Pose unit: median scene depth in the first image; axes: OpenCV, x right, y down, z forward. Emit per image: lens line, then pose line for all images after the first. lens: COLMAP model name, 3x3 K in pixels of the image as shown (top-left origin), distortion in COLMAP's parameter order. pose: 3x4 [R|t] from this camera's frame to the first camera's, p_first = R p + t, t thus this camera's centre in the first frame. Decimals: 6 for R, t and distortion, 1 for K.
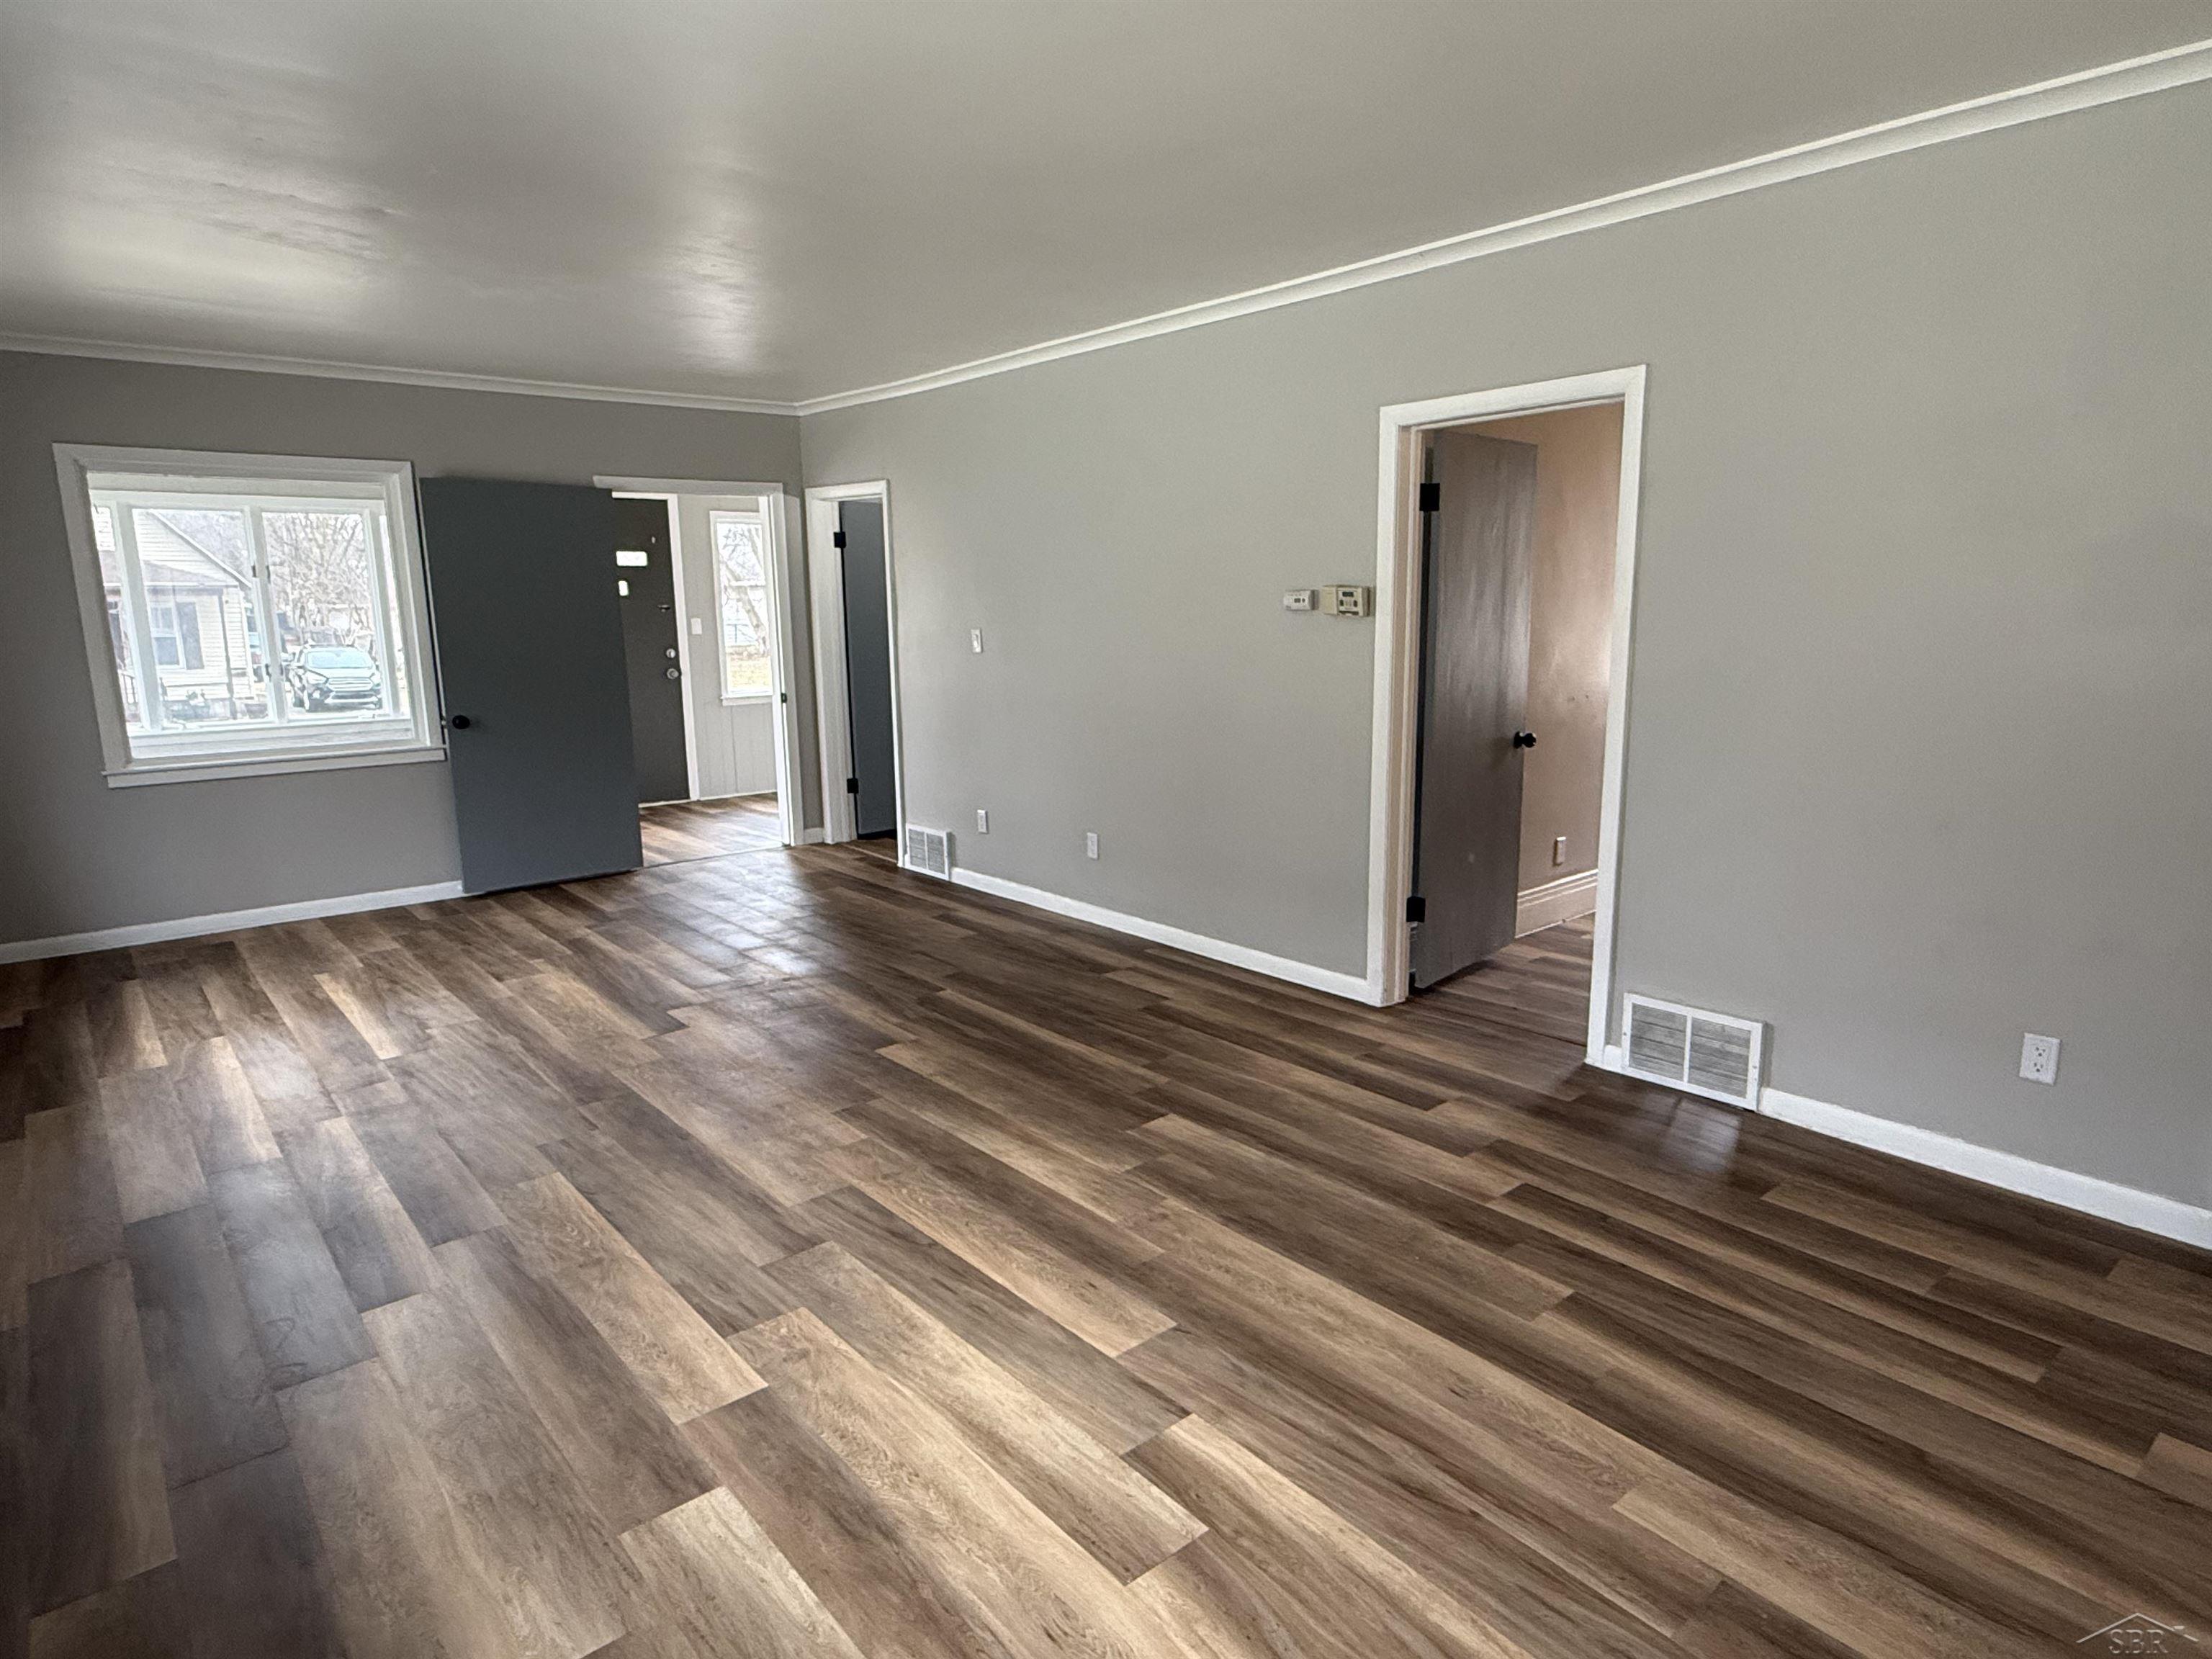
lens RADIAL K [[1258.8, 0, 1104.1], [0, 1258.8, 836.9], [0, 0, 1]] dist [0.001313, -0.000724]
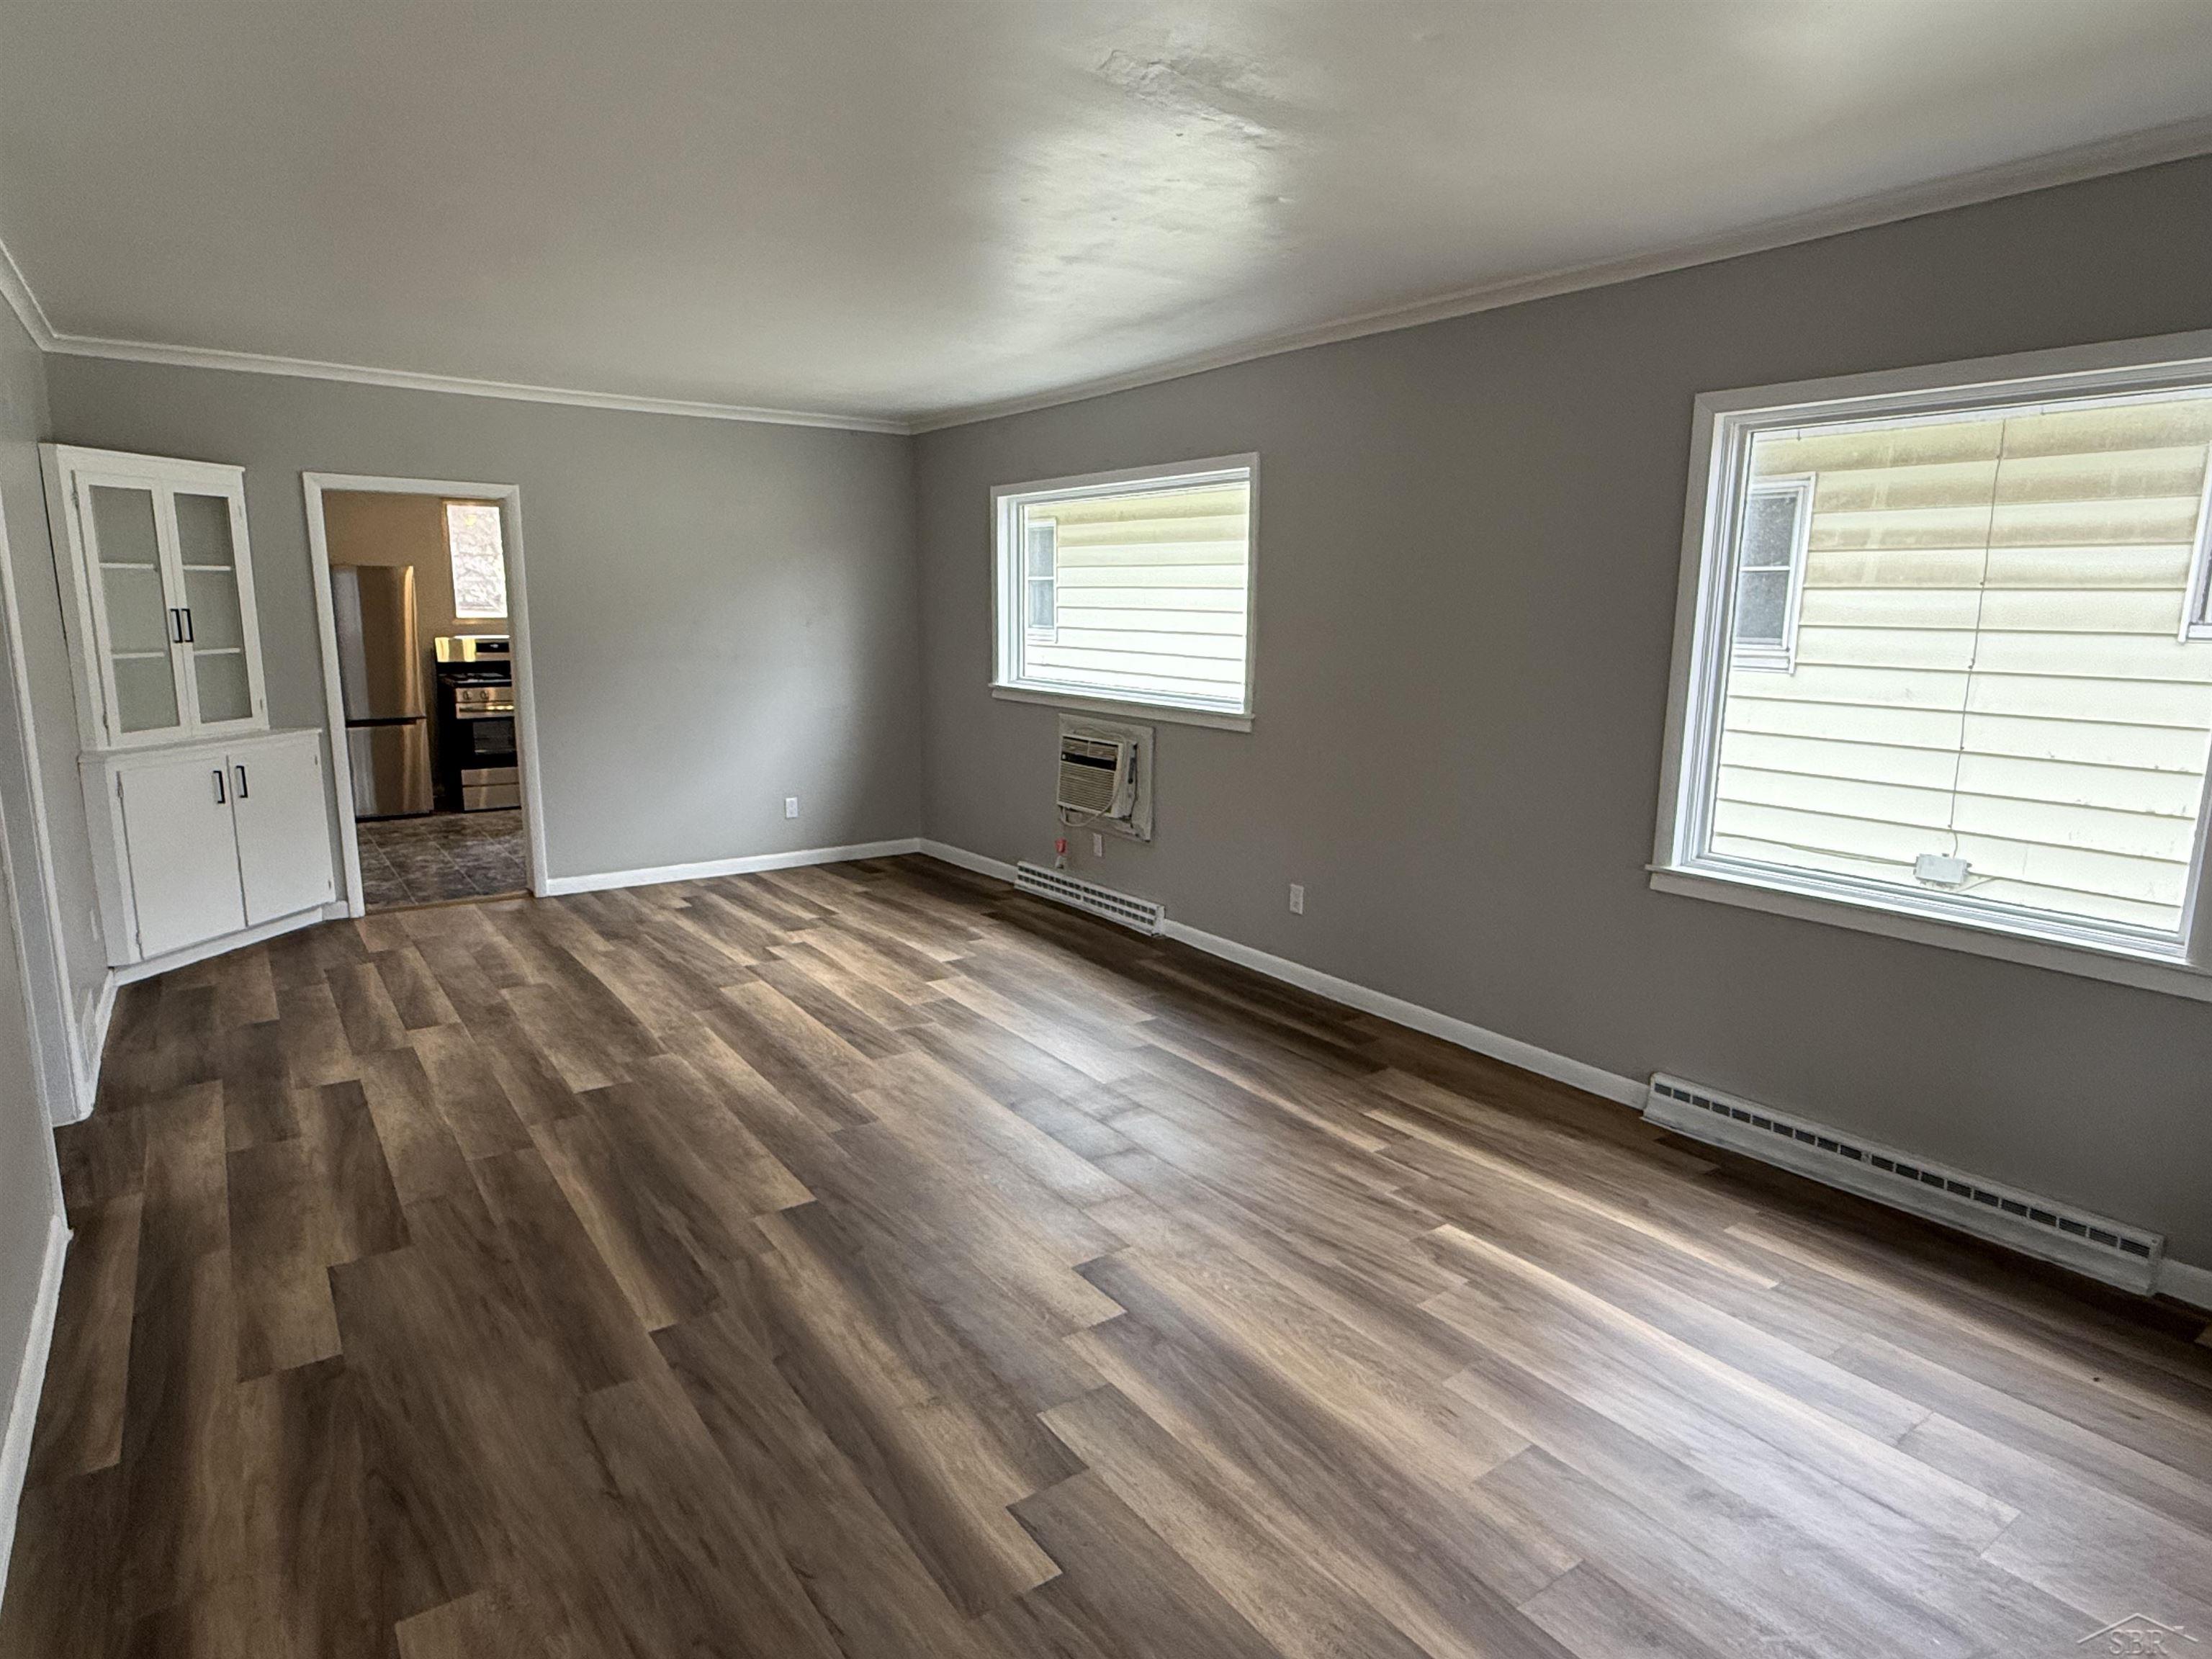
lens RADIAL K [[1258.8, 0, 1098.6], [0, 1258.8, 833.1], [0, 0, 1]] dist [0.001313, -0.000724]
pose [[-0.995825, -0.011947, 0.090497, -0.526325], [0.022166, 0.930077, 0.366696, -0.403872], [-0.088550, 0.367171, -0.925929, 2.010161]]
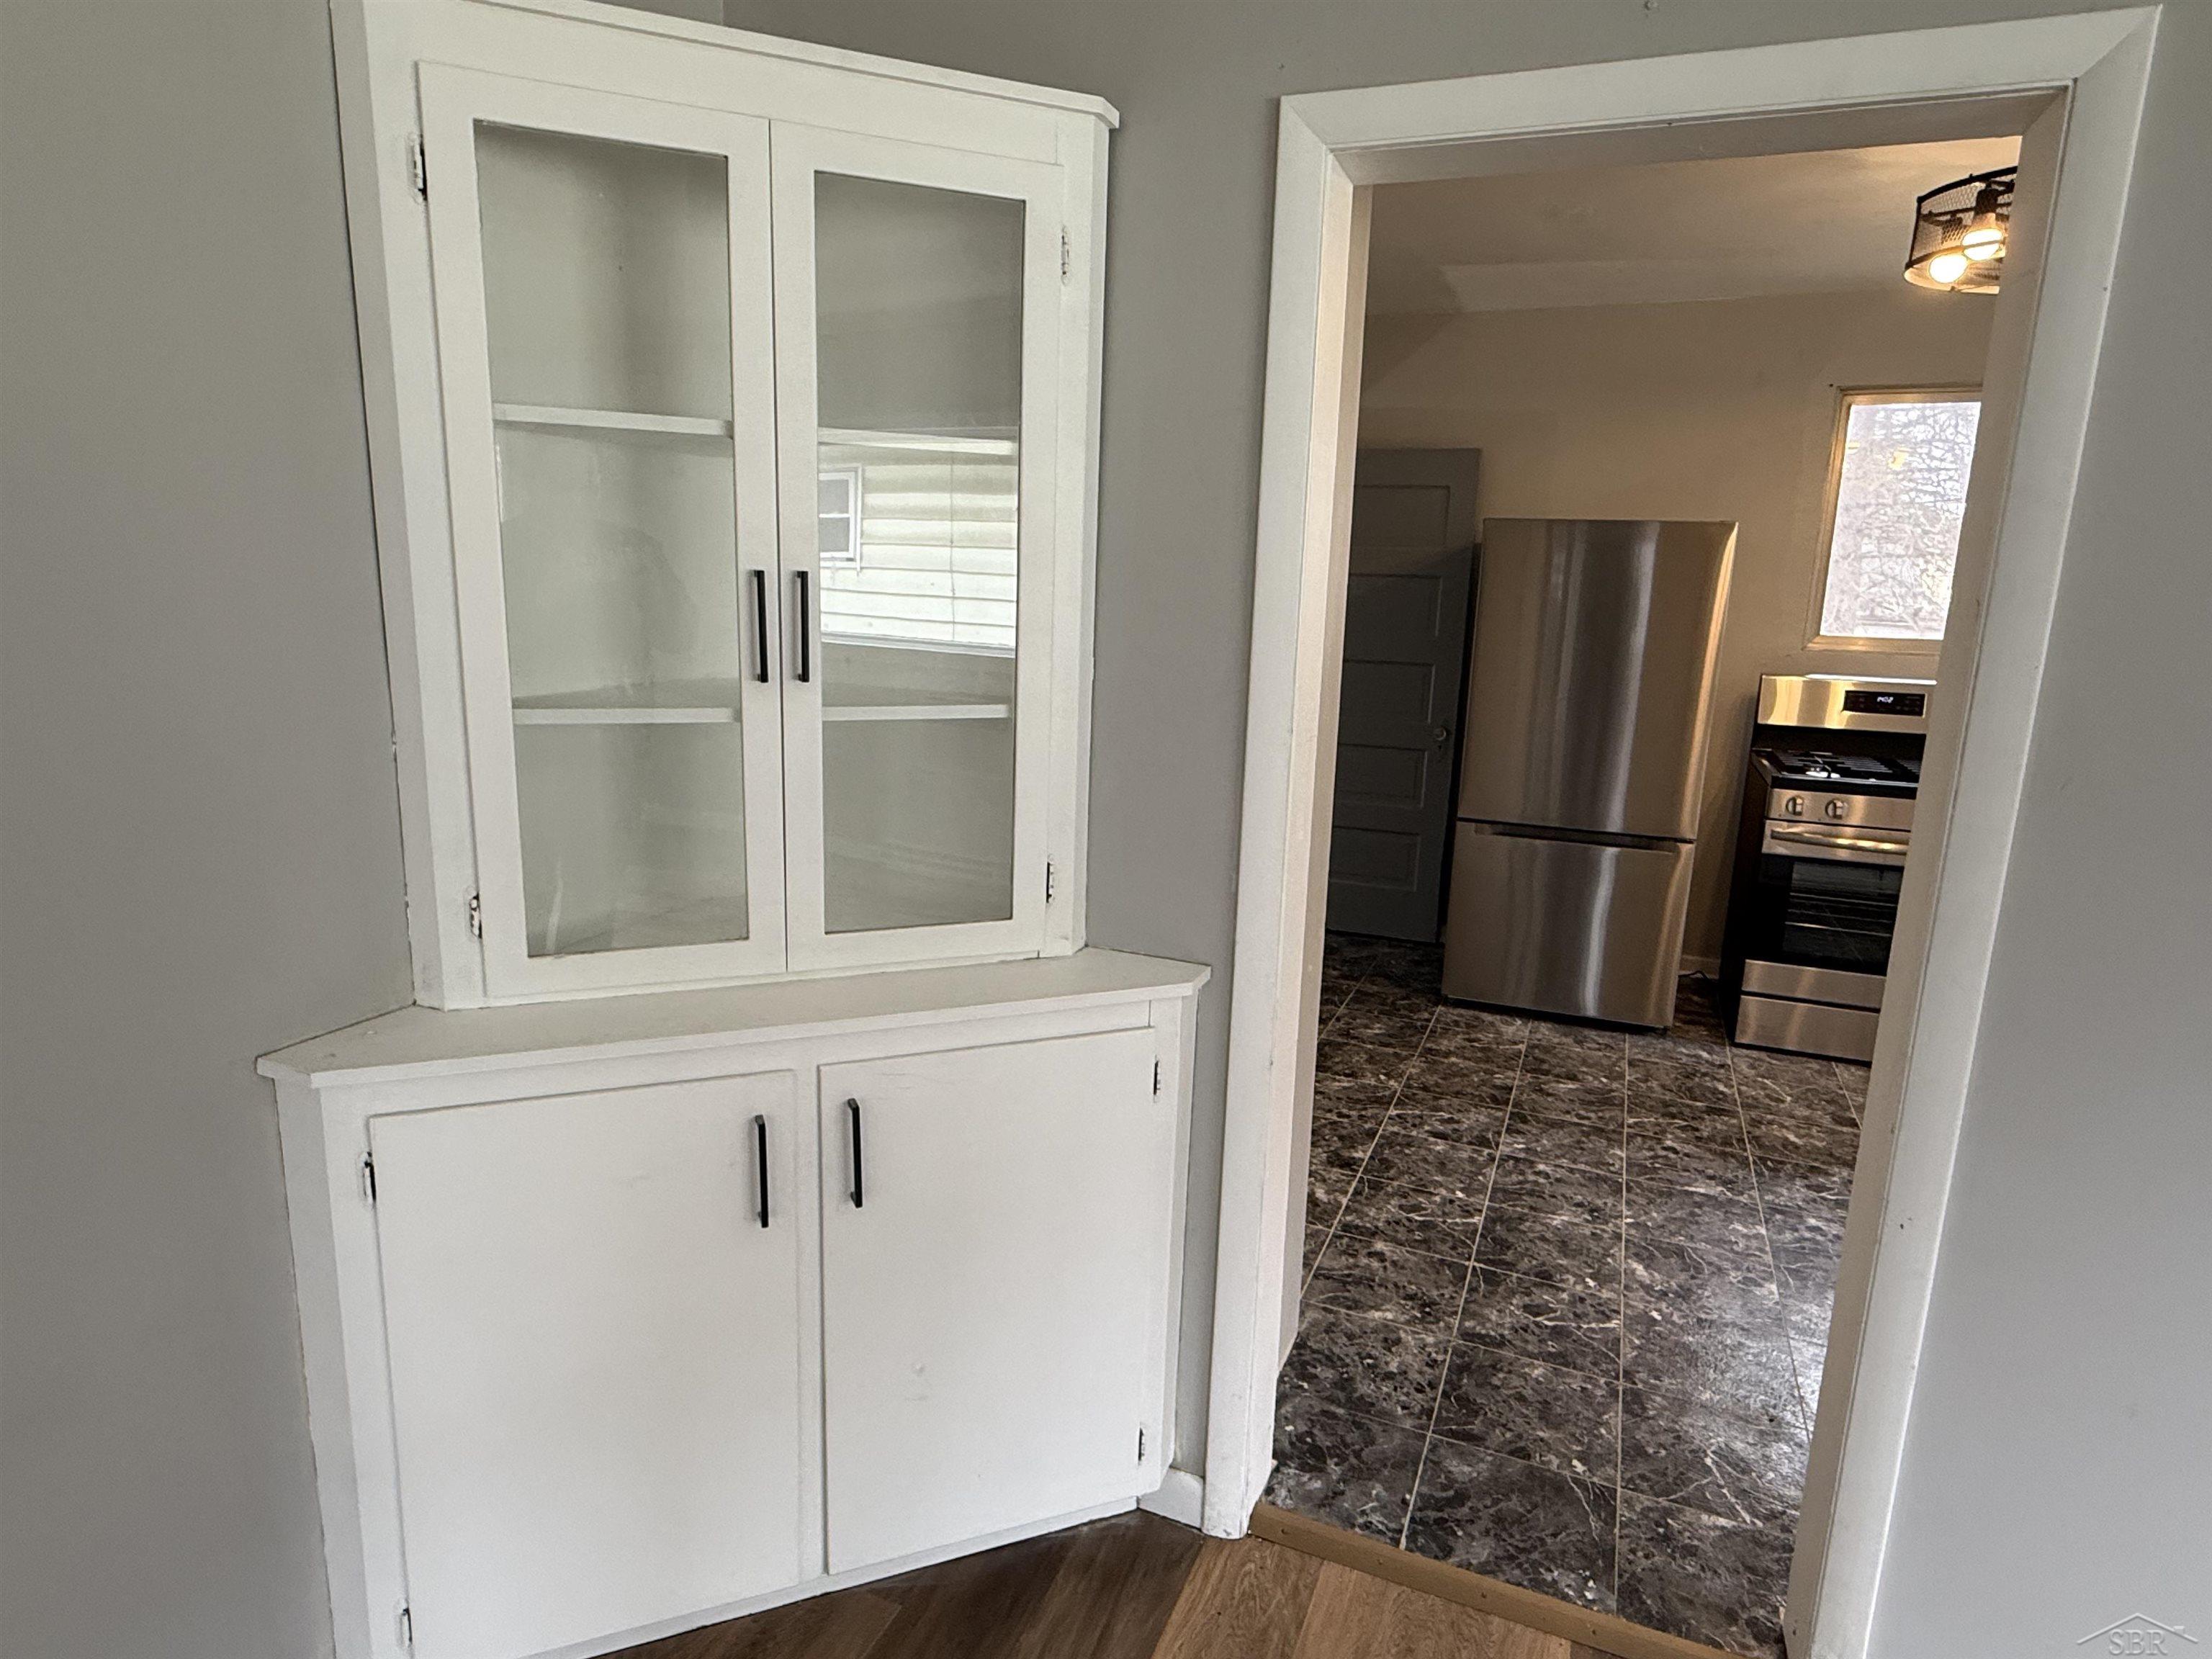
lens RADIAL K [[1258.8, 0, 1100.5], [0, 1258.8, 844.3], [0, 0, 1]] dist [0.001313, -0.000724]
pose [[-0.451087, -0.181432, 0.873844, 0.257811], [0.144912, 0.951236, 0.272305, -0.131872], [-0.880637, 0.249463, -0.402799, 0.690233]]
